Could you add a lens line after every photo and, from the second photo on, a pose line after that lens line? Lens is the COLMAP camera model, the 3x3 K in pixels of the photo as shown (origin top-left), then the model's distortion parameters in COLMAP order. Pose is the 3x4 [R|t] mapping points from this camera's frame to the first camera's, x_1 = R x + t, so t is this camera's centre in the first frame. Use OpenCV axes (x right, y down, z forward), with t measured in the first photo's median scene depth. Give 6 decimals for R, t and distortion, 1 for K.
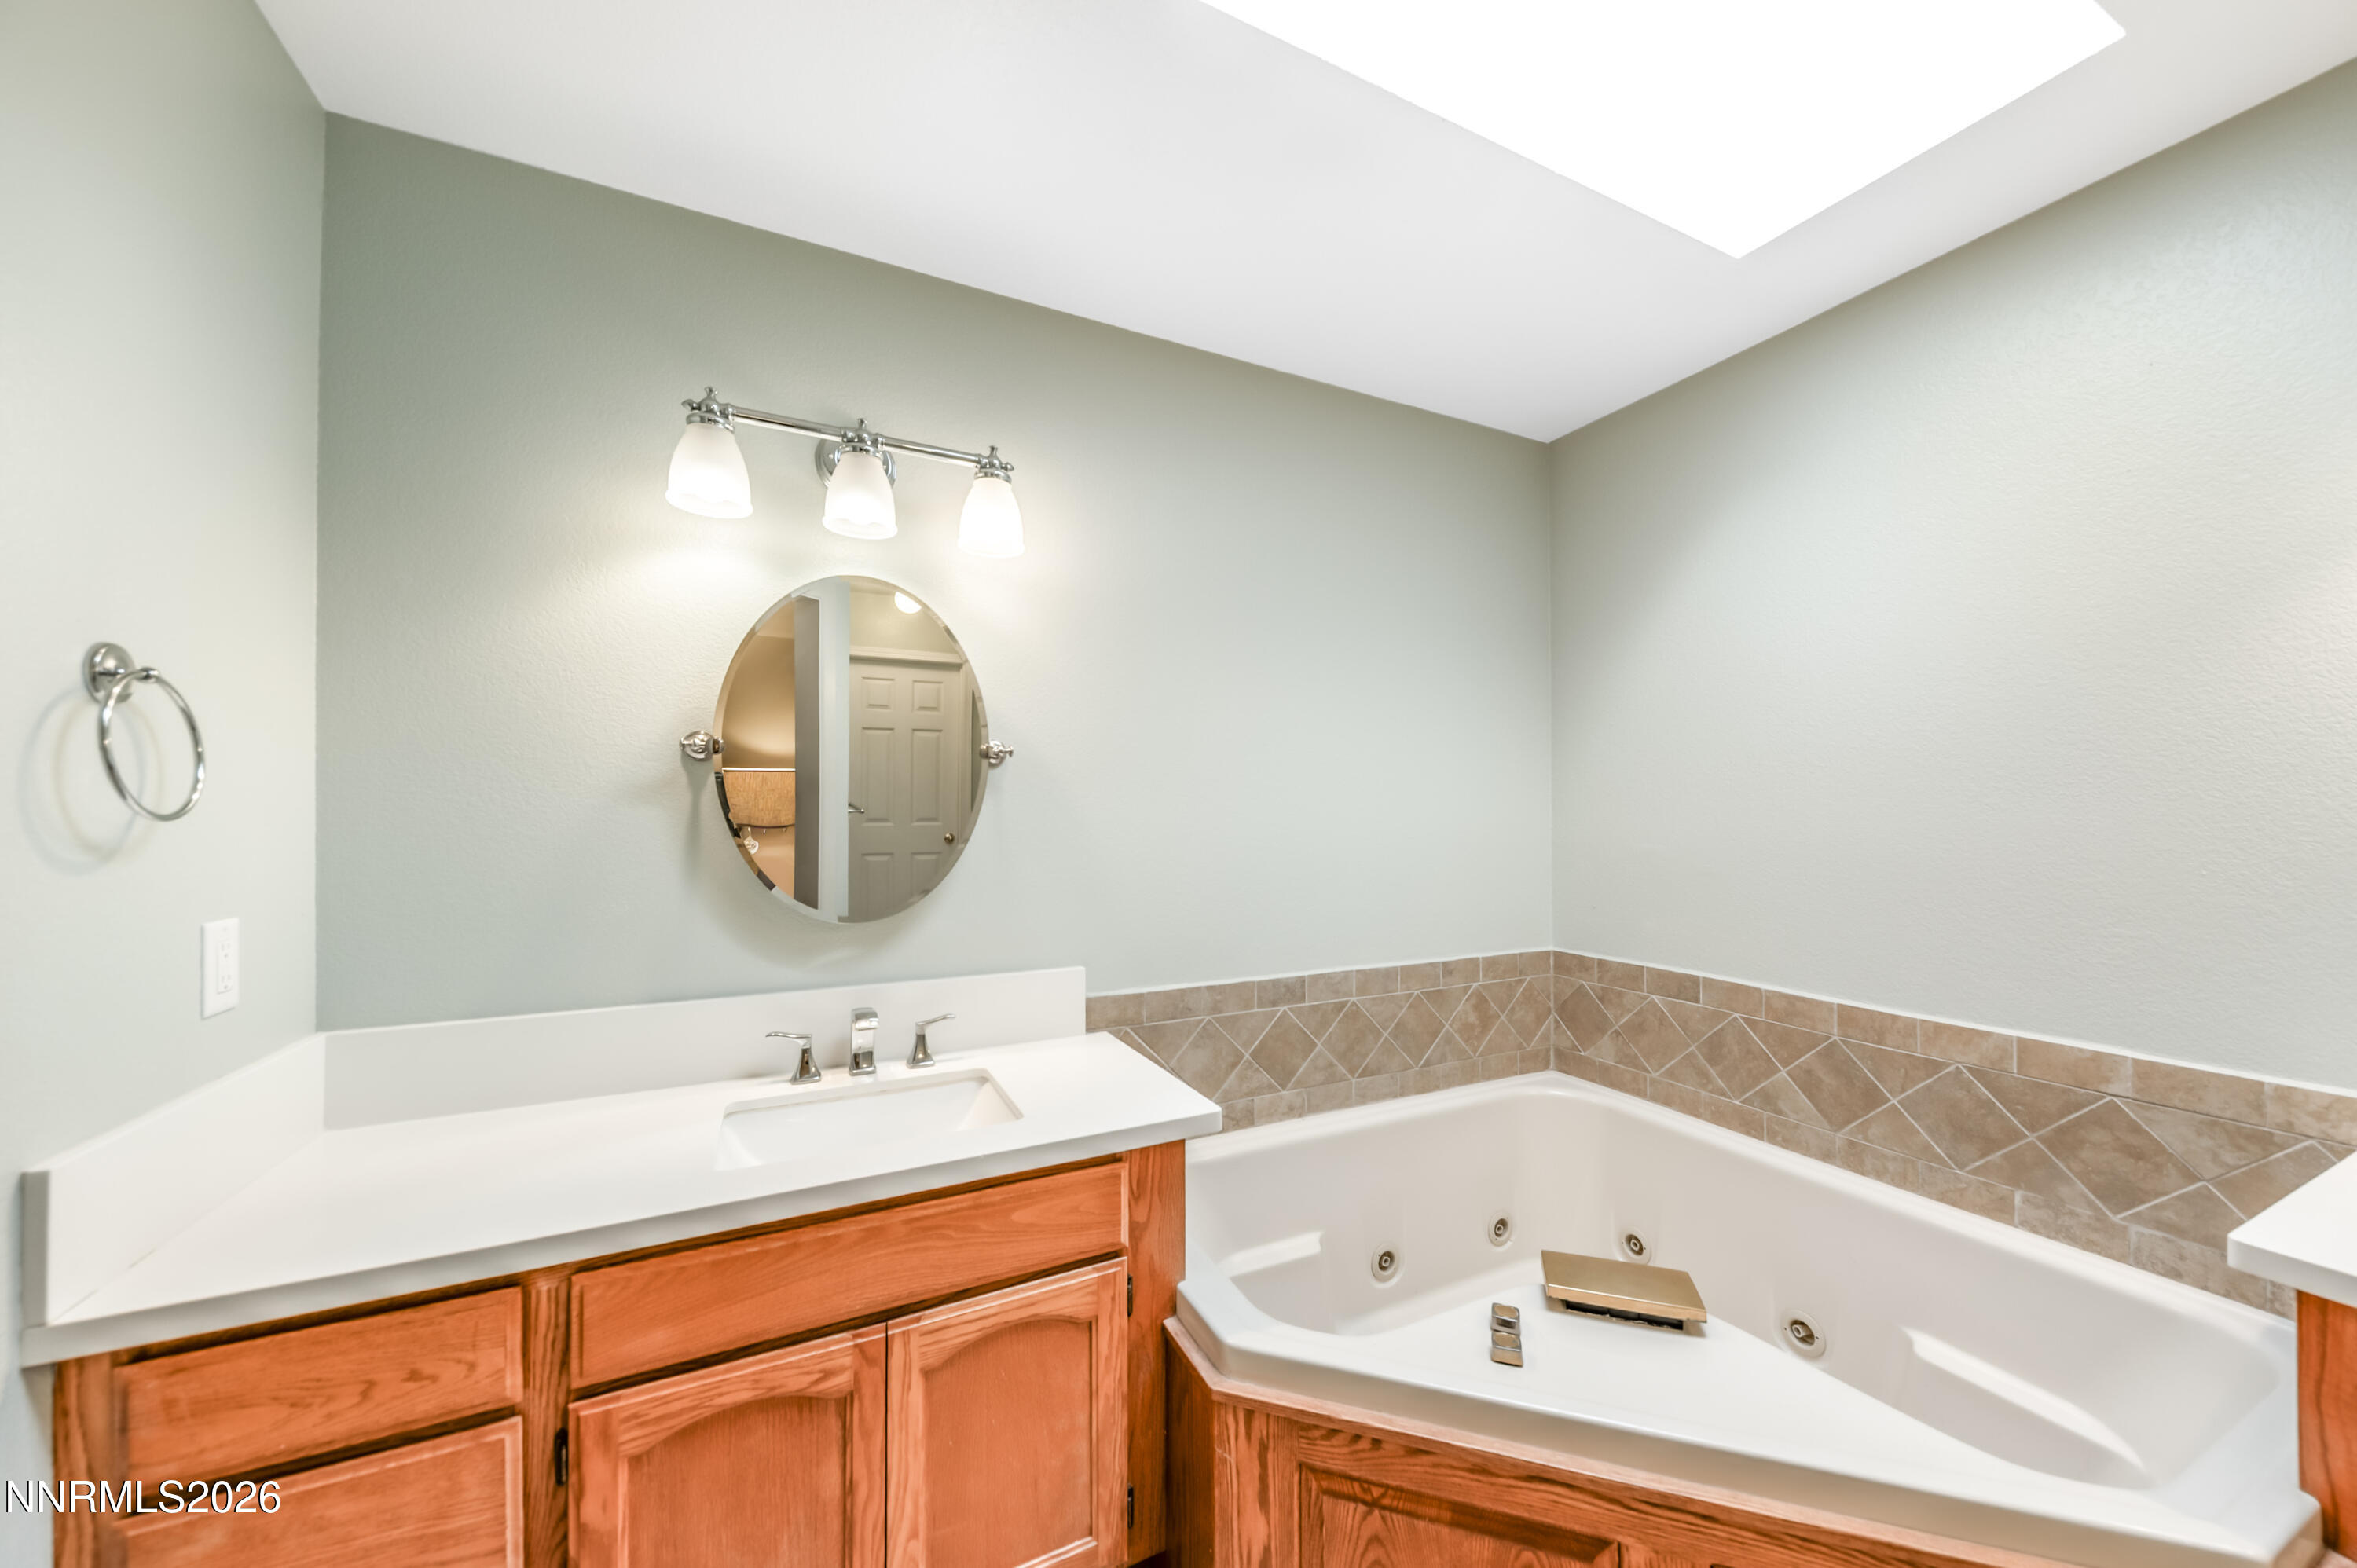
lens RADIAL K [[817.6, 0, 1180.3], [0, 817.6, 803.8], [0, 0, 1]] dist [0.000244, -0.000684]
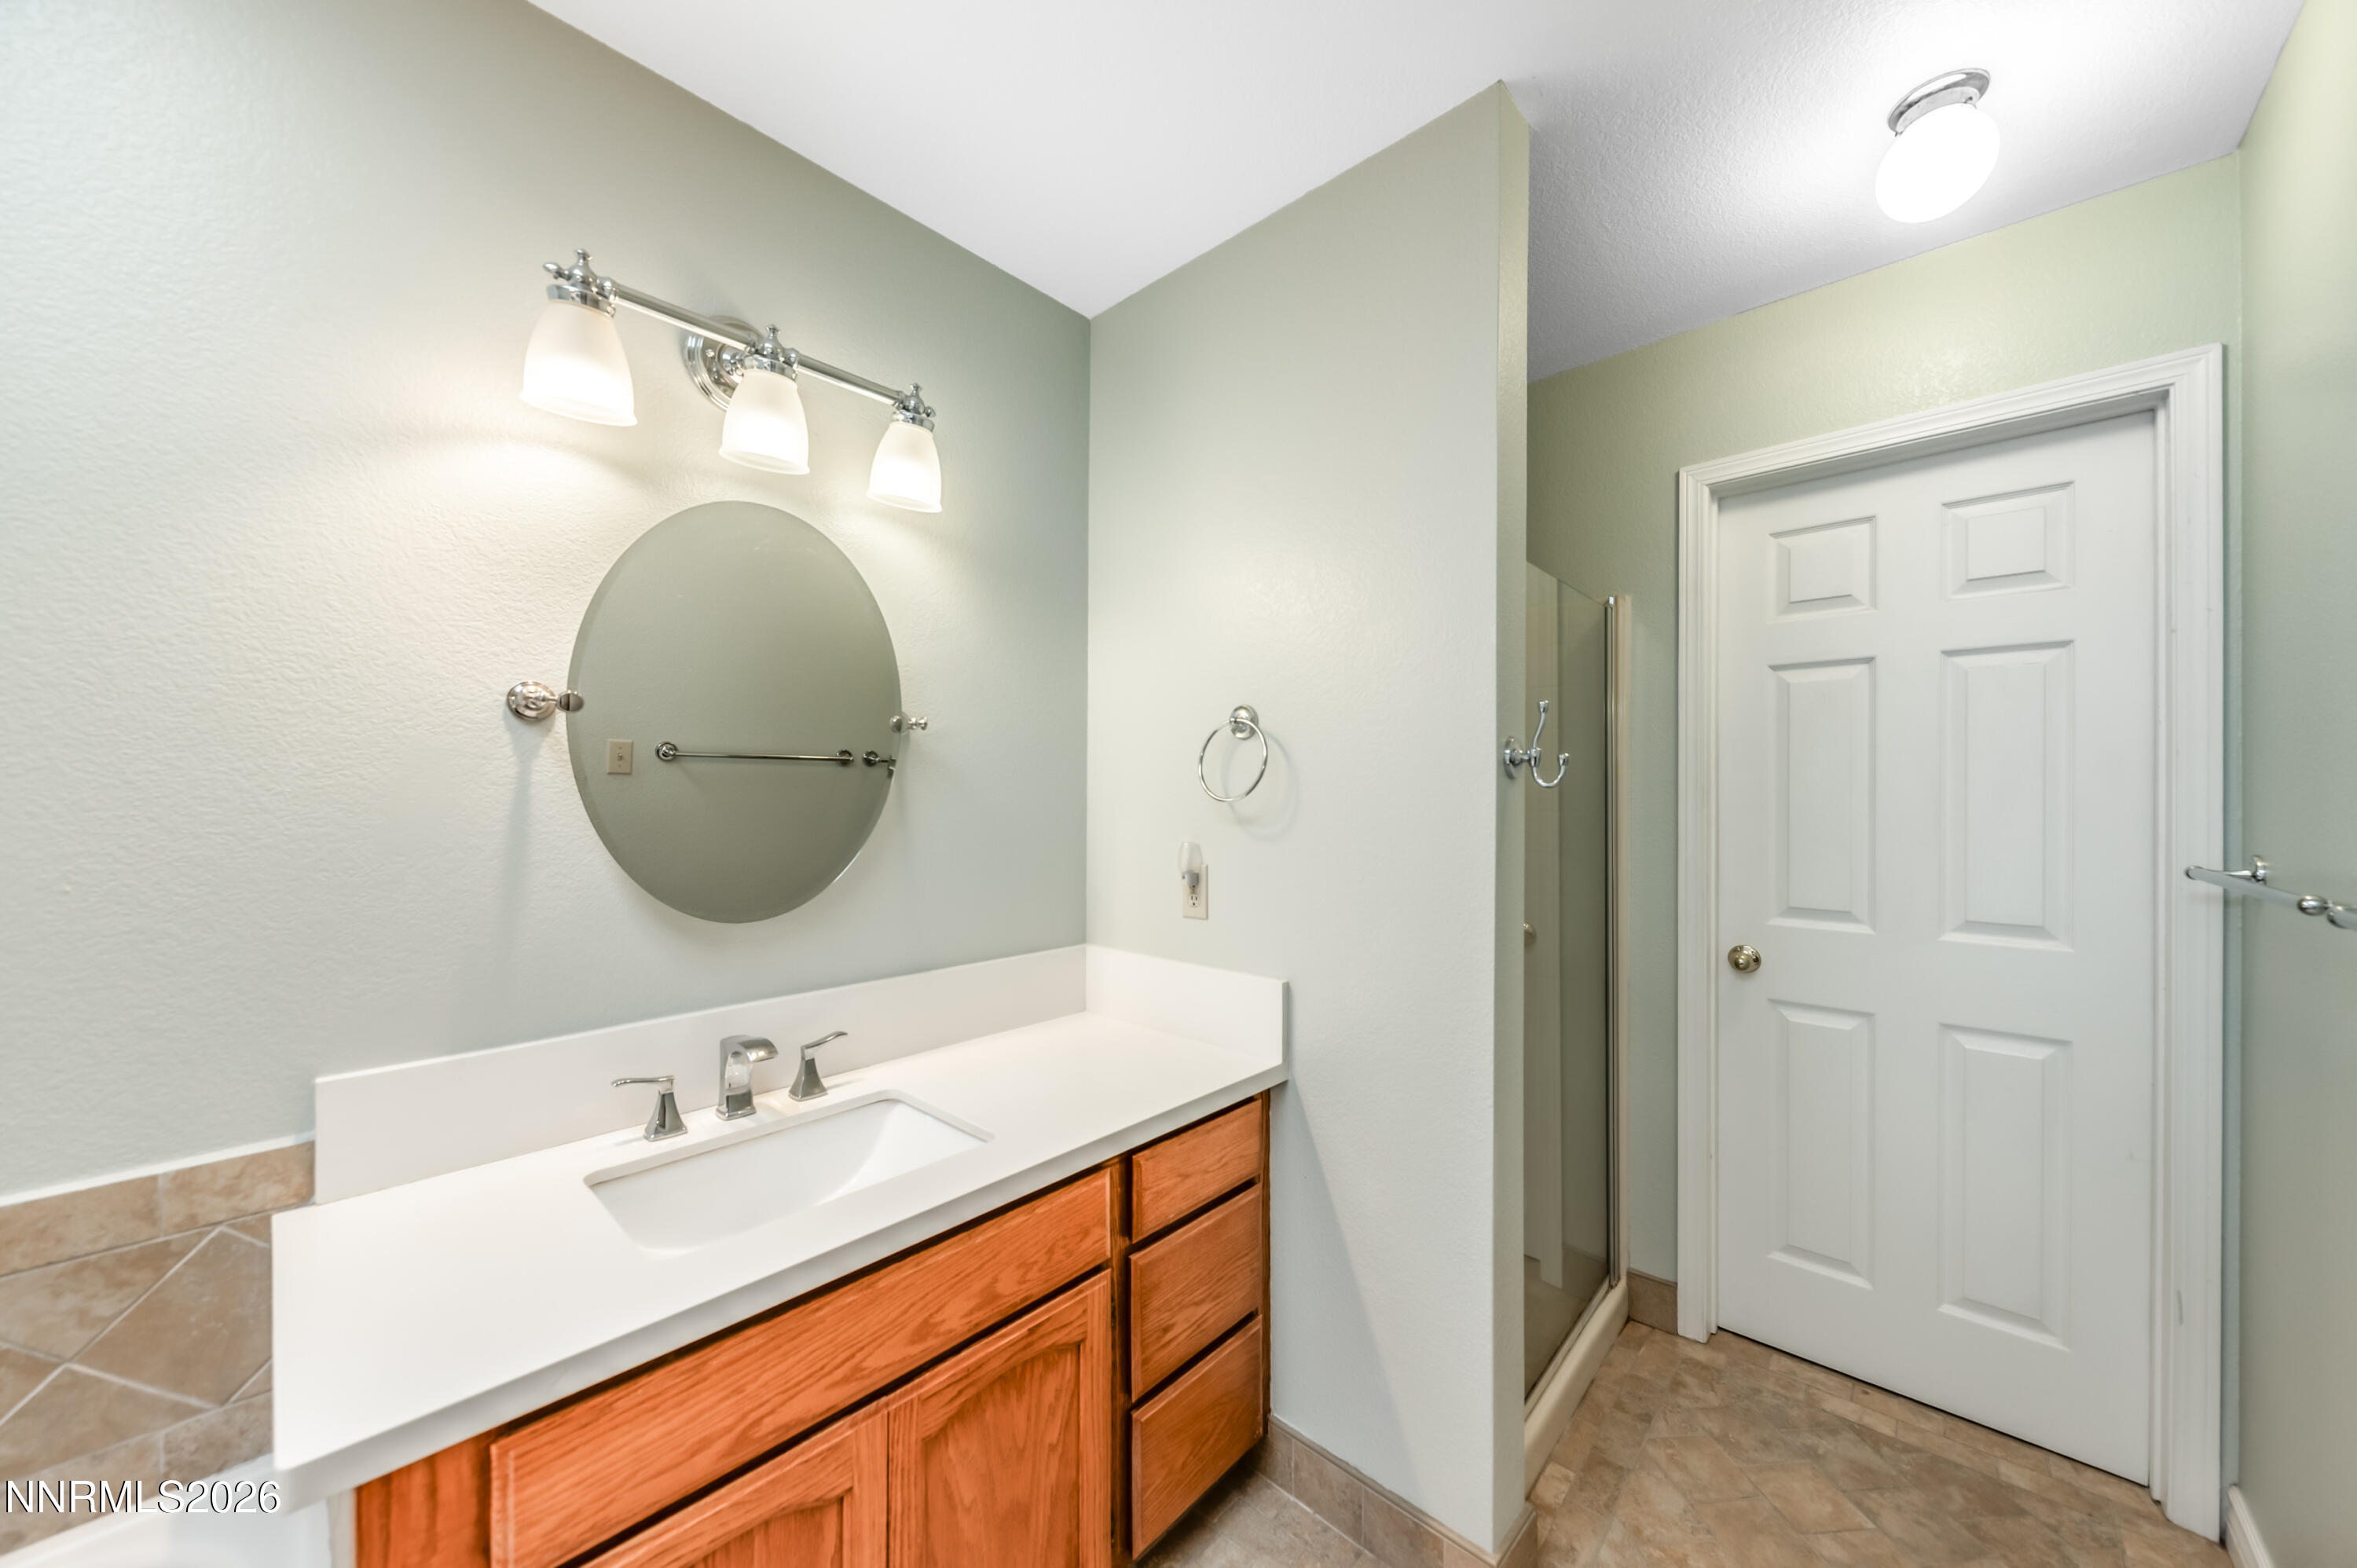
lens RADIAL K [[817.6, 0, 1183.0], [0, 817.6, 793.1], [0, 0, 1]] dist [0.000244, -0.000684]
pose [[-0.383087, 0.004280, 0.923702, 0.333644], [-0.005292, 0.999963, -0.006828, 0.009204], [-0.923697, -0.007504, -0.383050, 0.457720]]
